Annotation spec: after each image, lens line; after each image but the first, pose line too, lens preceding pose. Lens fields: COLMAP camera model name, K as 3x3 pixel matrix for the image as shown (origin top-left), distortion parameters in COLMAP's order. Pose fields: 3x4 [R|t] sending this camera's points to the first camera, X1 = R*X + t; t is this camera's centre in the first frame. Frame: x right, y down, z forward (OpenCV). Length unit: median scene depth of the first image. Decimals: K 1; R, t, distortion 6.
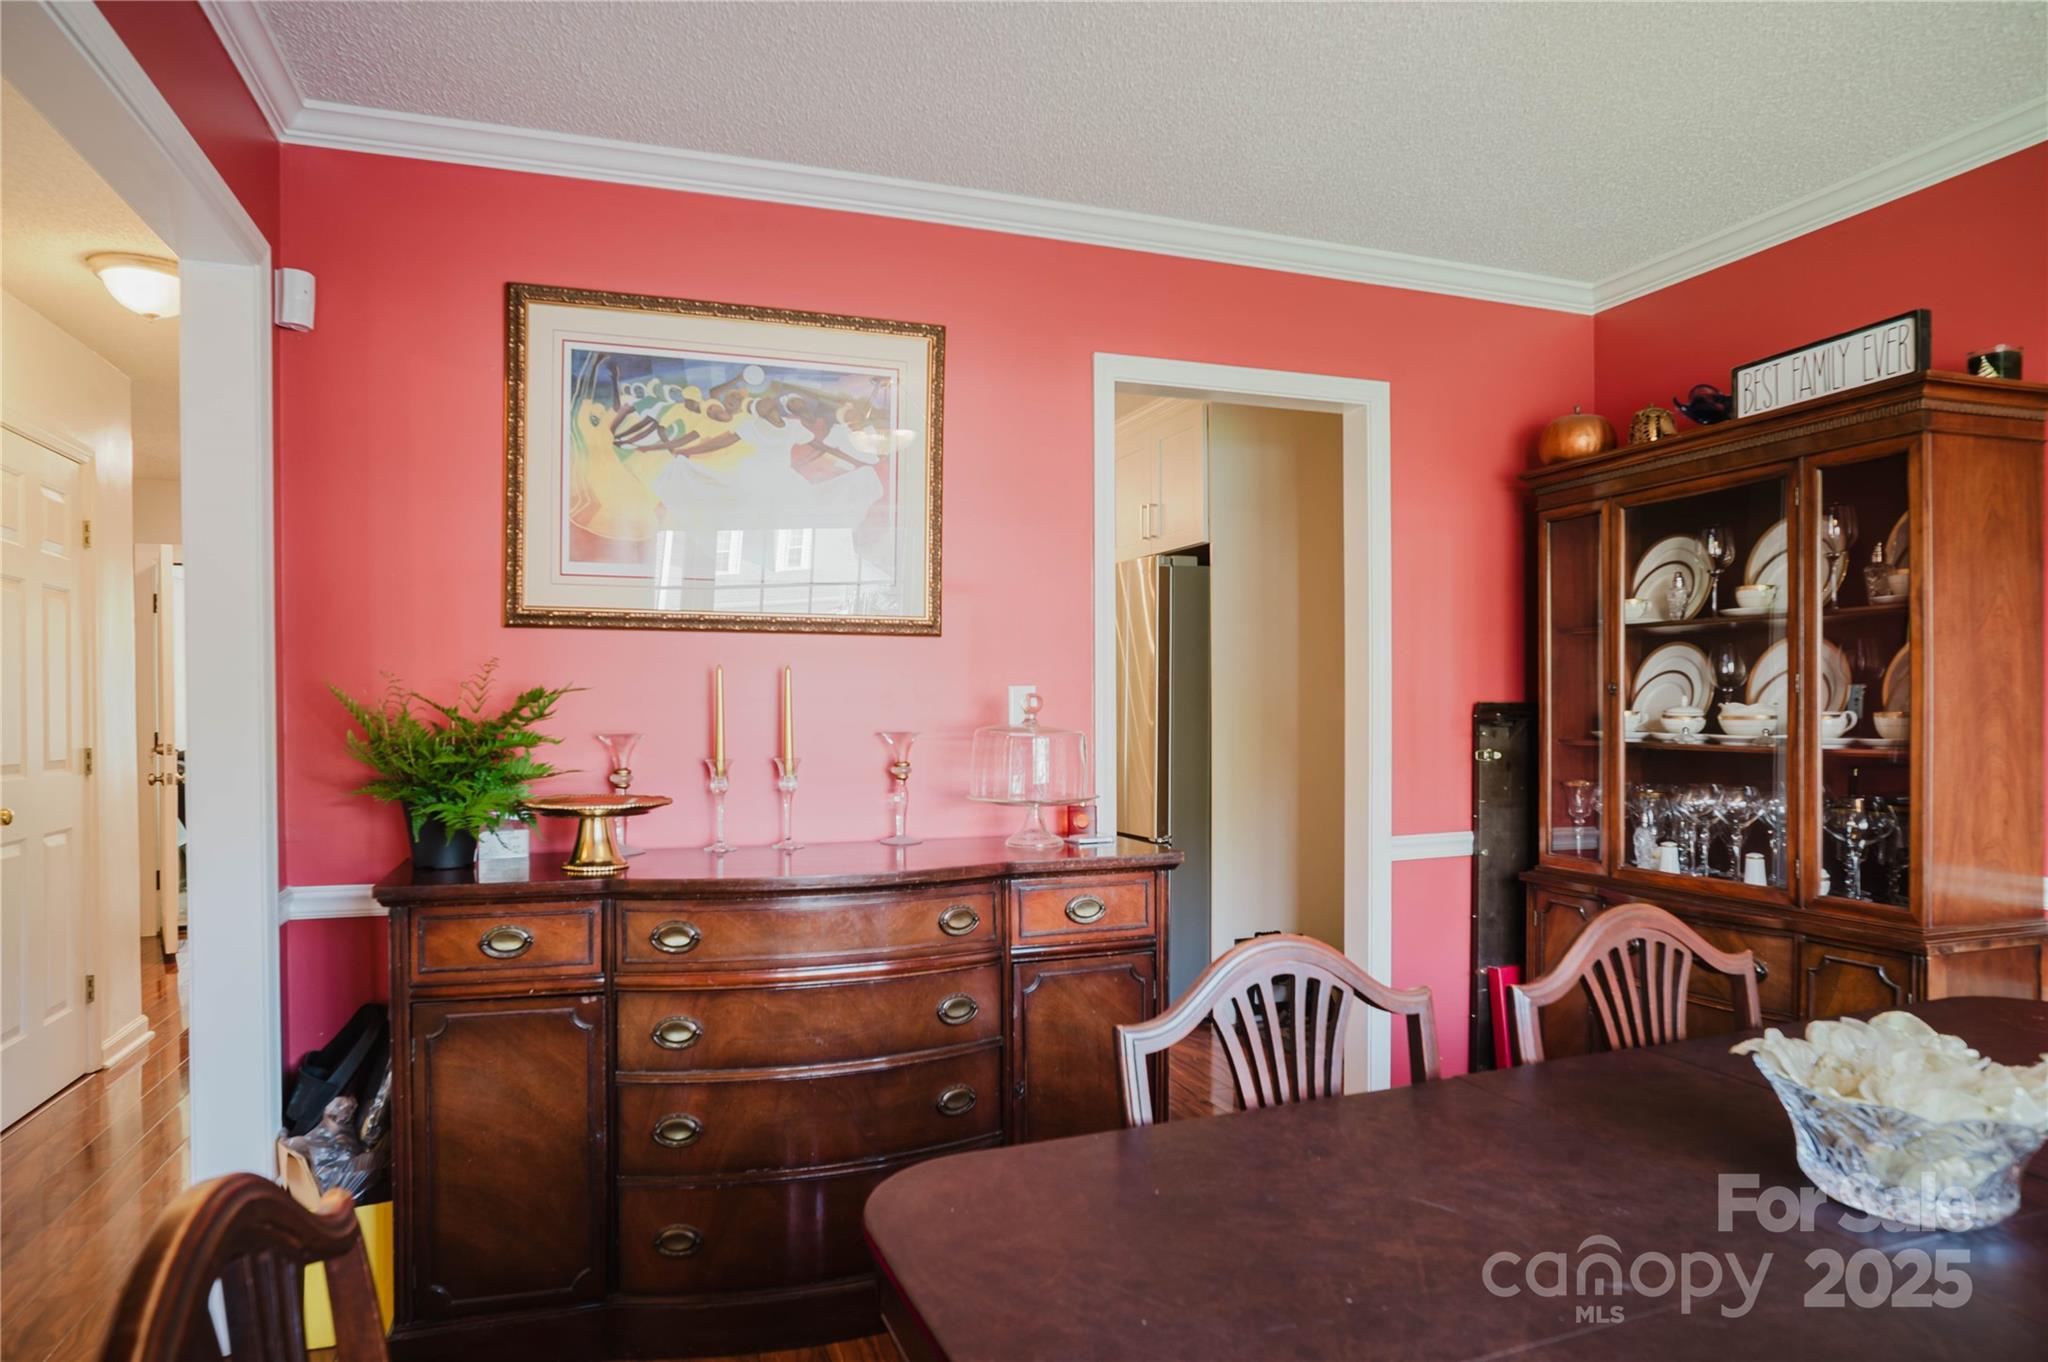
lens RADIAL K [[1222.8, 0, 1022.1], [0, 1222.8, 696.5], [0, 0, 1]] dist [-0.051766, 0.033868]
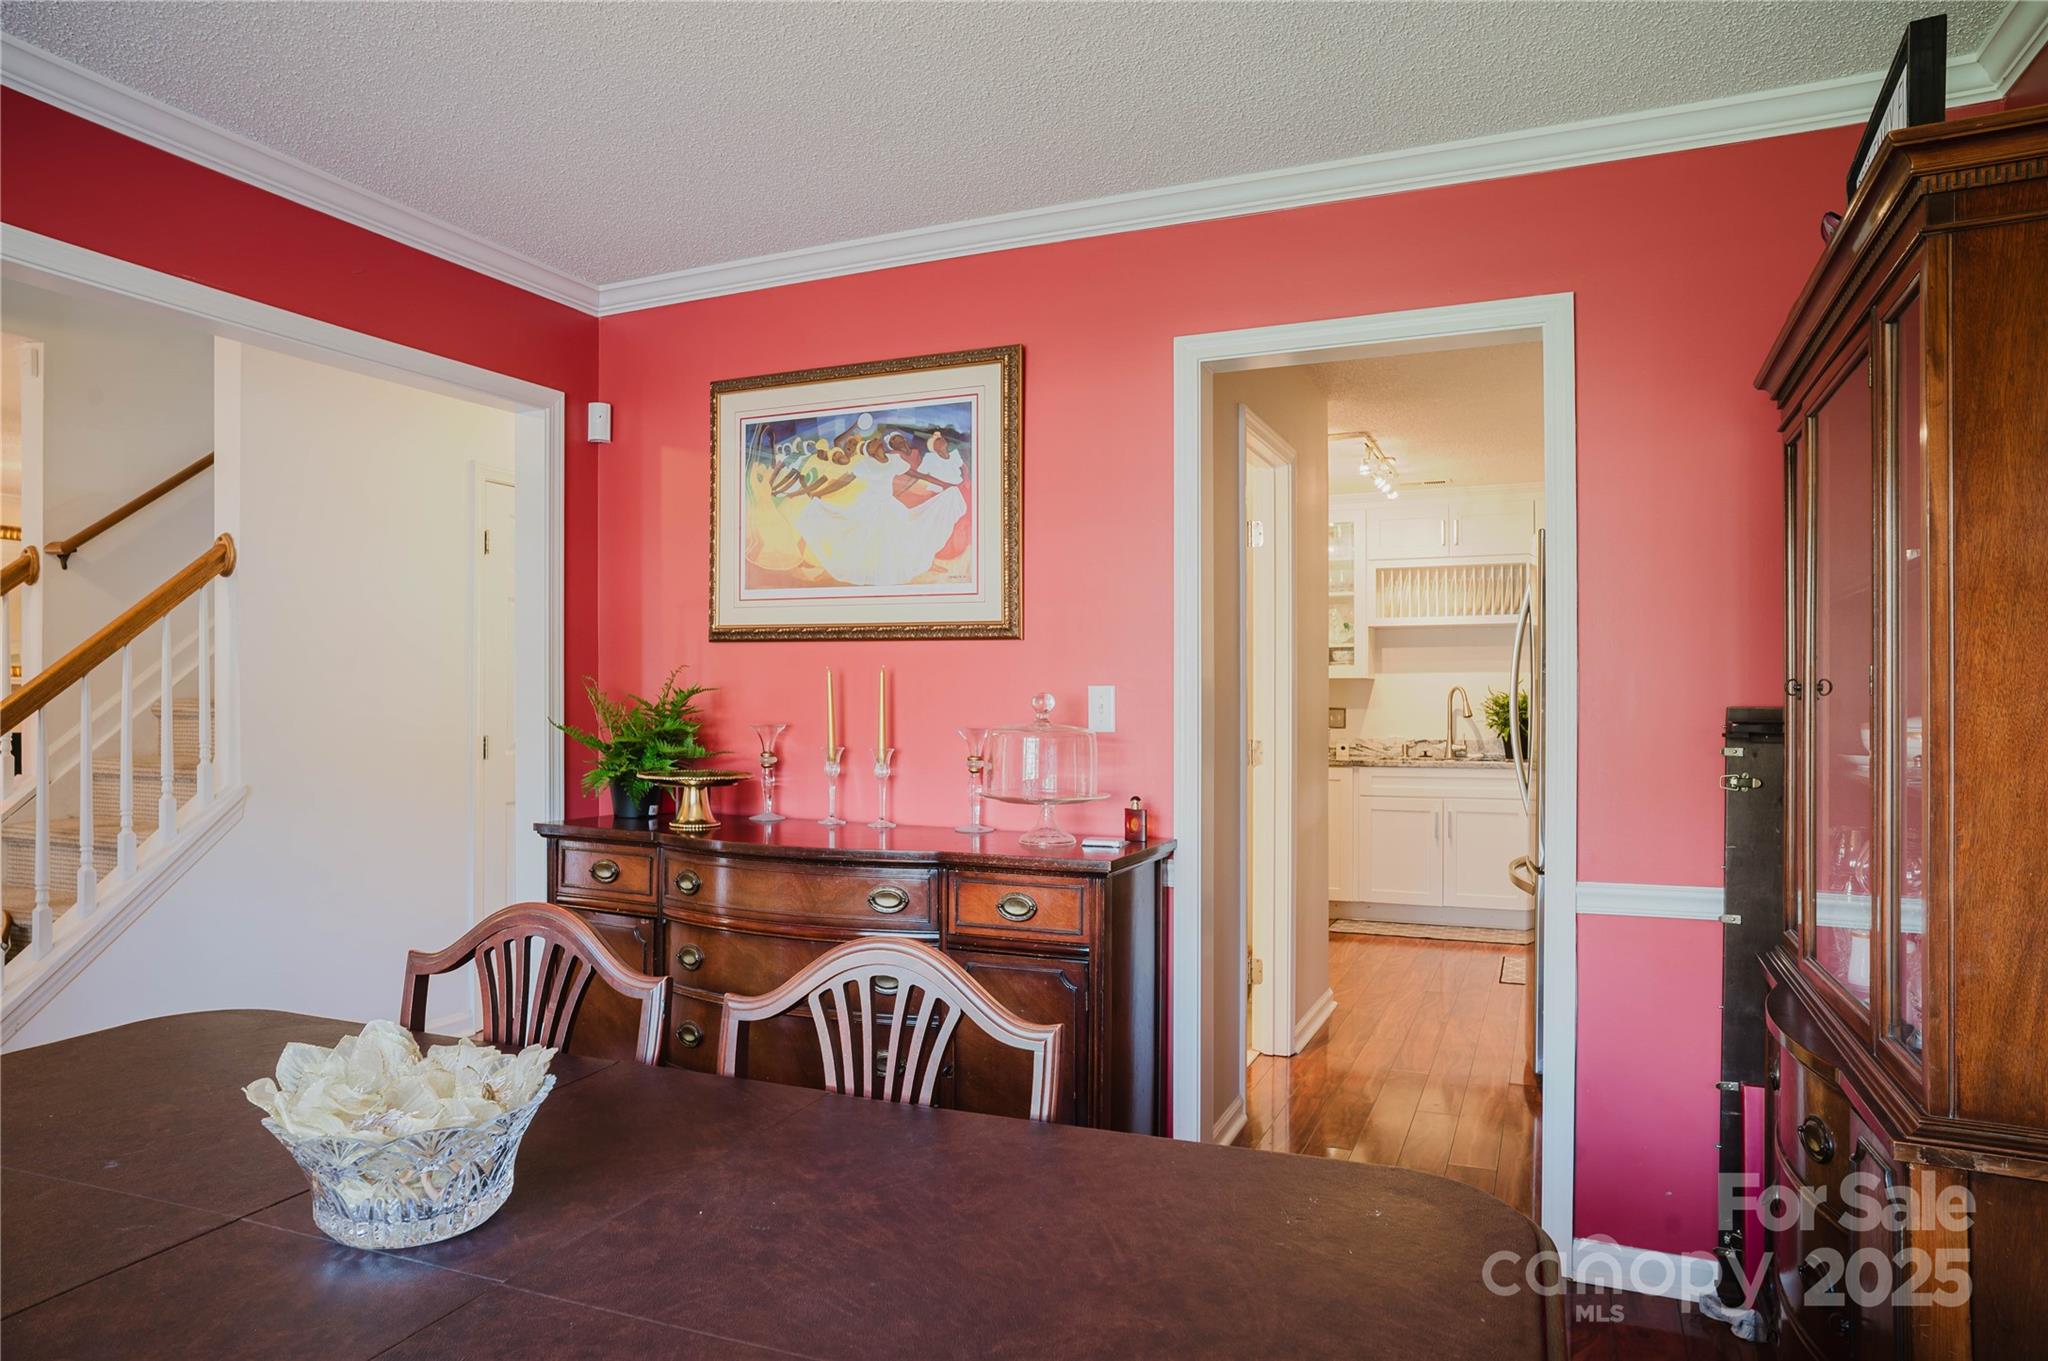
lens RADIAL K [[1222.8, 0, 1024.8], [0, 1222.8, 681.5], [0, 0, 1]] dist [-0.051766, 0.033868]
pose [[0.729018, -0.002563, -0.684490, 0.711614], [-0.003893, 0.999961, -0.007890, -0.004445], [0.684484, 0.008416, 0.728980, 0.254313]]
